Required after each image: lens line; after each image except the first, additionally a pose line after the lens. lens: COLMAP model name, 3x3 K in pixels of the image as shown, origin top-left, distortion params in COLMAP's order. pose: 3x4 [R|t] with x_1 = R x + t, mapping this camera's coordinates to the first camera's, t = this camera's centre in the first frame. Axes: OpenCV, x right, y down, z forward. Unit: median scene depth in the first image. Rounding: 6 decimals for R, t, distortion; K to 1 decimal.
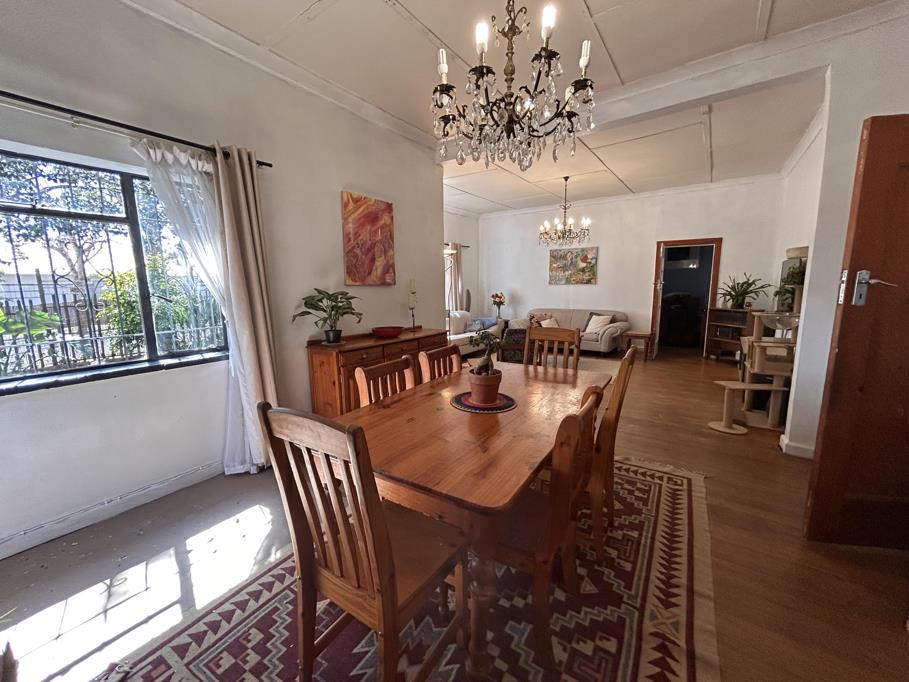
lens RADIAL K [[371.6, 0, 455.0], [0, 371.6, 342.2], [0, 0, 1]] dist [0.004694, 0.001148]
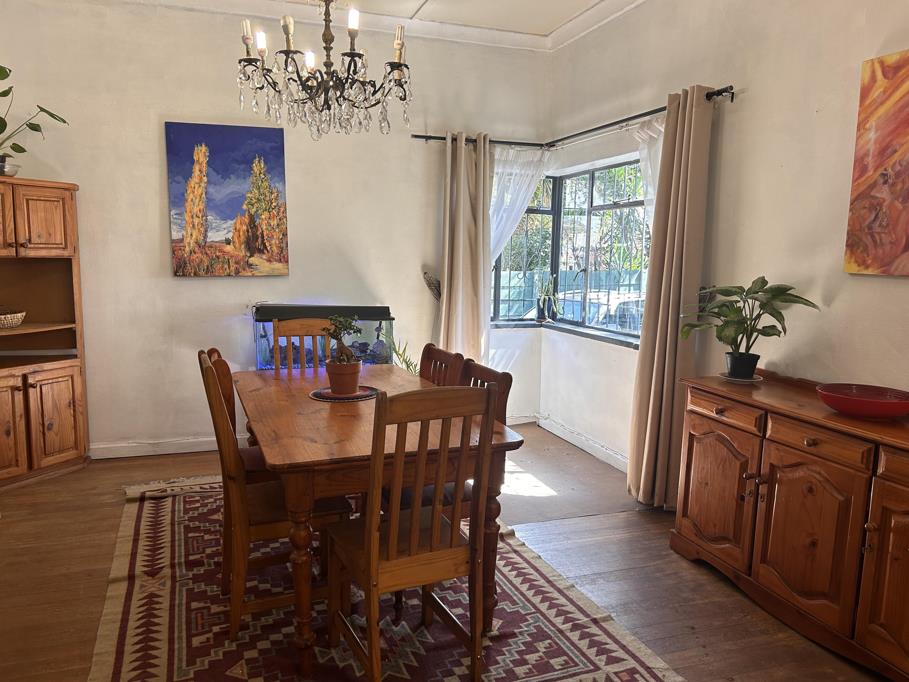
lens RADIAL K [[677.5, 0, 448.6], [0, 677.5, 345.5], [0, 0, 1]] dist [0.008805, -0.011233]
pose [[-0.597230, 0.112770, -0.794103, 0.647613], [-0.131333, 0.962954, 0.235522, -0.199735], [0.791245, 0.244953, -0.560294, 1.103917]]
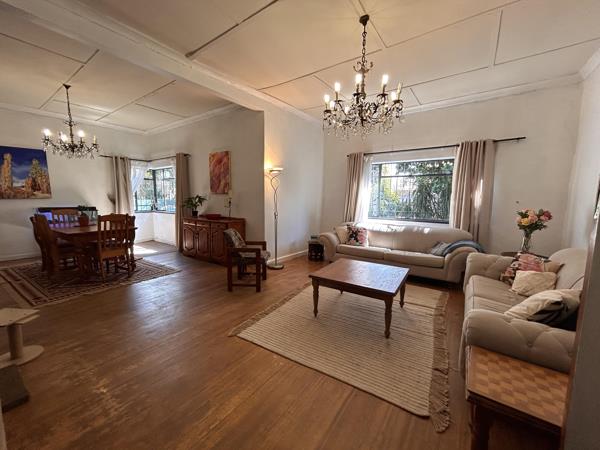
lens RADIAL K [[245.3, 0, 298.7], [0, 245.3, 223.6], [0, 0, 1]] dist [0.004694, 0.001148]
pose [[-0.020396, 0.123987, -0.992074, 1.236613], [-0.158816, 0.979280, 0.125653, -0.248998], [0.987097, 0.160120, -0.000283, 1.573888]]
